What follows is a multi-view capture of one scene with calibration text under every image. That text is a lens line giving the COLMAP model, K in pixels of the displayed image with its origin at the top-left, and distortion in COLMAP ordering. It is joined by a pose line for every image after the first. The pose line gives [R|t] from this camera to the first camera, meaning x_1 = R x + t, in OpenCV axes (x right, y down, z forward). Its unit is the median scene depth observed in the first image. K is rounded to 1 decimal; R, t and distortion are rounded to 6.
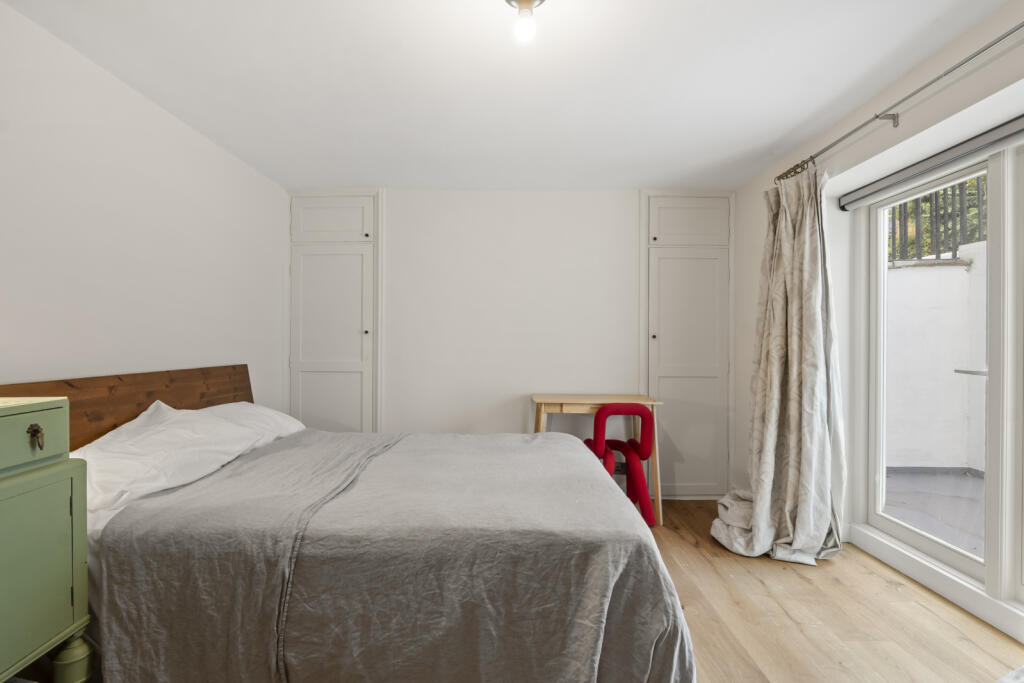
lens RADIAL K [[490.8, 0, 513.8], [0, 490.8, 344.1], [0, 0, 1]] dist [-0.015991, 0.002996]
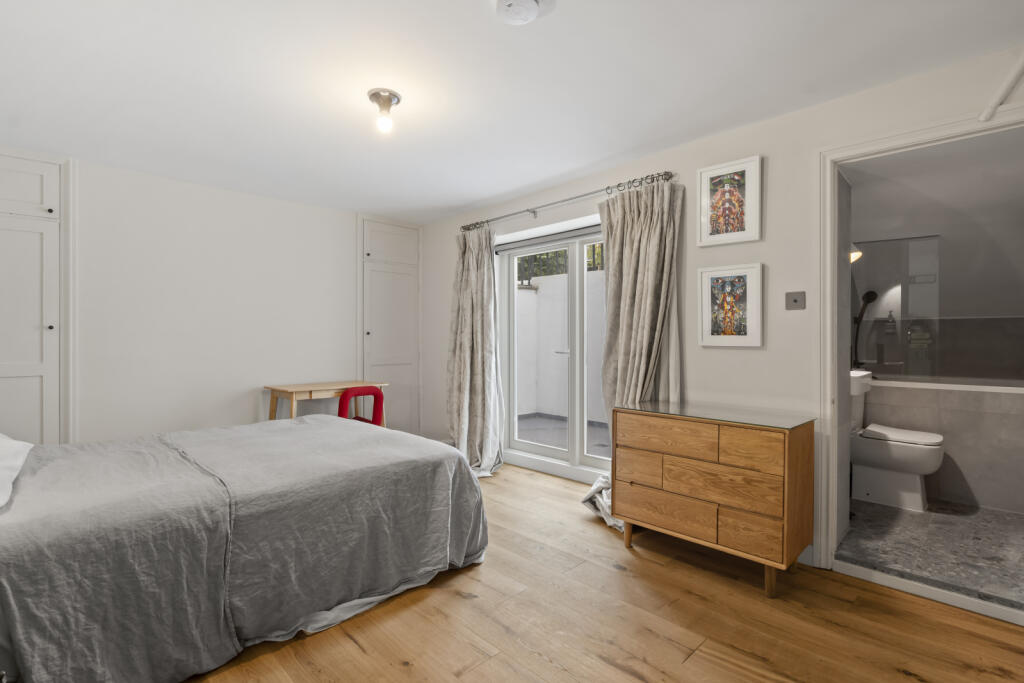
lens RADIAL K [[490.8, 0, 508.3], [0, 490.8, 338.2], [0, 0, 1]] dist [-0.015991, 0.002996]
pose [[0.713085, -0.006424, 0.701048, -0.793523], [0.007121, 0.999973, 0.001921, -0.004888], [-0.701041, 0.003622, 0.713111, -0.321859]]
